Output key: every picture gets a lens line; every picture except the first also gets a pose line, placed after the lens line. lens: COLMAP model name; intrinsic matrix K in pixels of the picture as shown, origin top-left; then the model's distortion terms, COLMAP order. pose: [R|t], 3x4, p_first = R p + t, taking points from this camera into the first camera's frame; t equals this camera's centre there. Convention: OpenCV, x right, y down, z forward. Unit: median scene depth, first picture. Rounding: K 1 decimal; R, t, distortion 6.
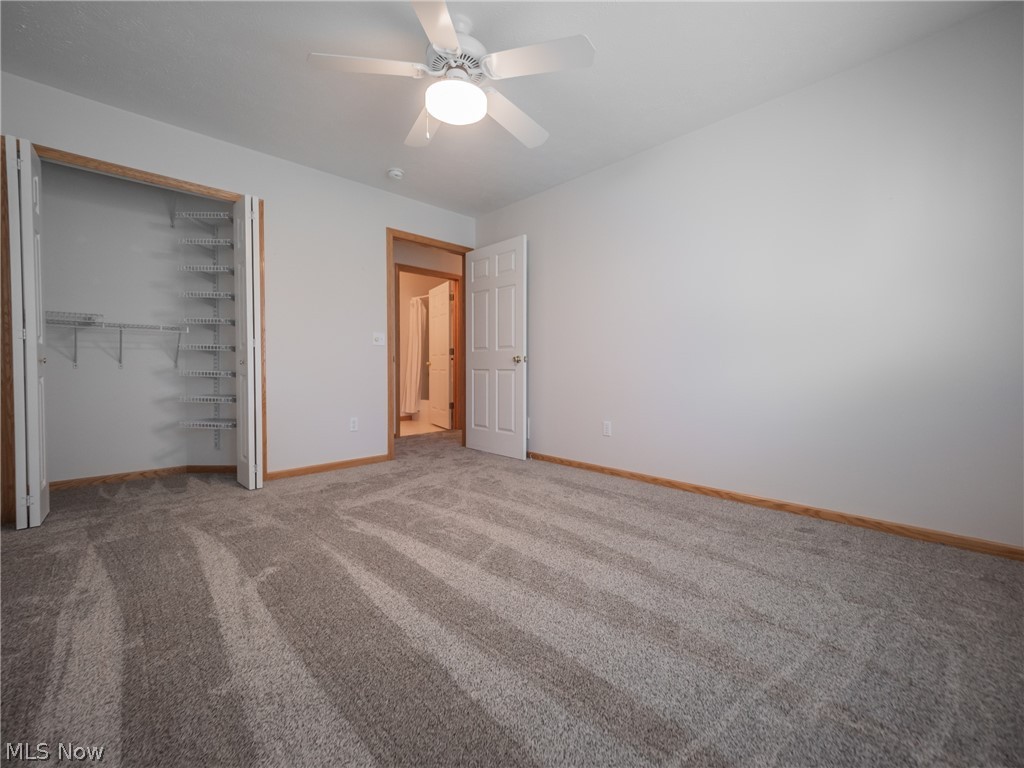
lens RADIAL K [[440.7, 0, 511.5], [0, 440.7, 382.0], [0, 0, 1]] dist [0.030671, -0.005299]
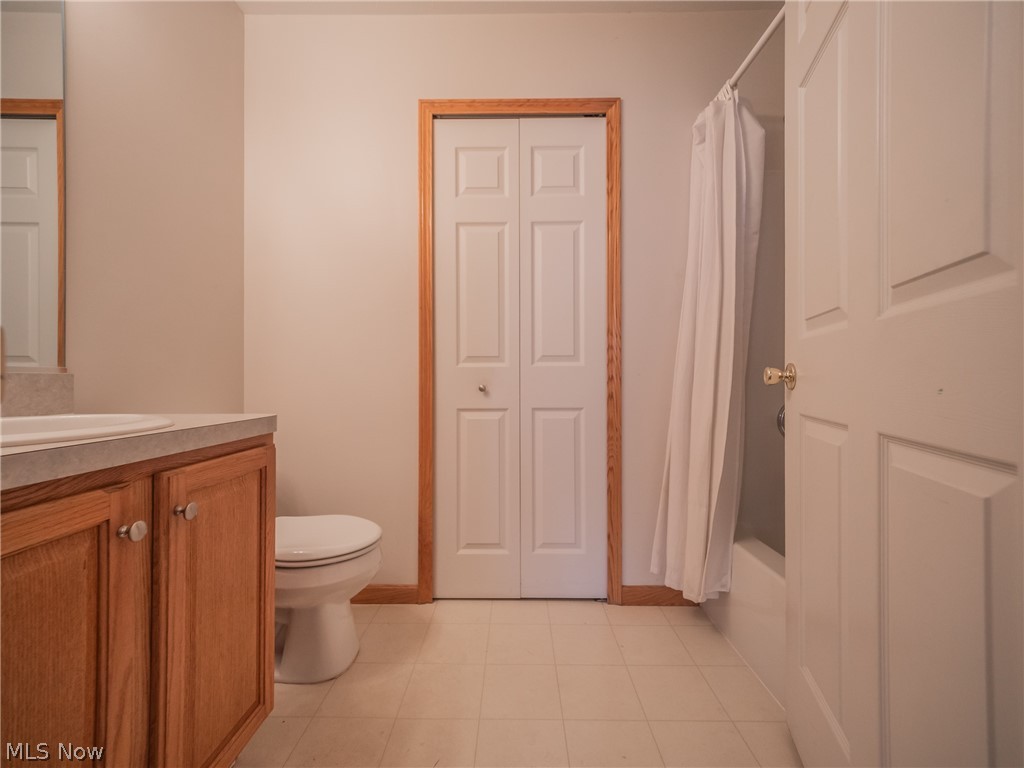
lens RADIAL K [[440.7, 0, 510.2], [0, 440.7, 380.2], [0, 0, 1]] dist [0.030671, -0.005299]
pose [[0.759817, -0.008523, -0.650081, -0.147490], [-0.012871, 0.999521, -0.028149, -0.032088], [0.650010, 0.029755, 0.759343, 0.761403]]
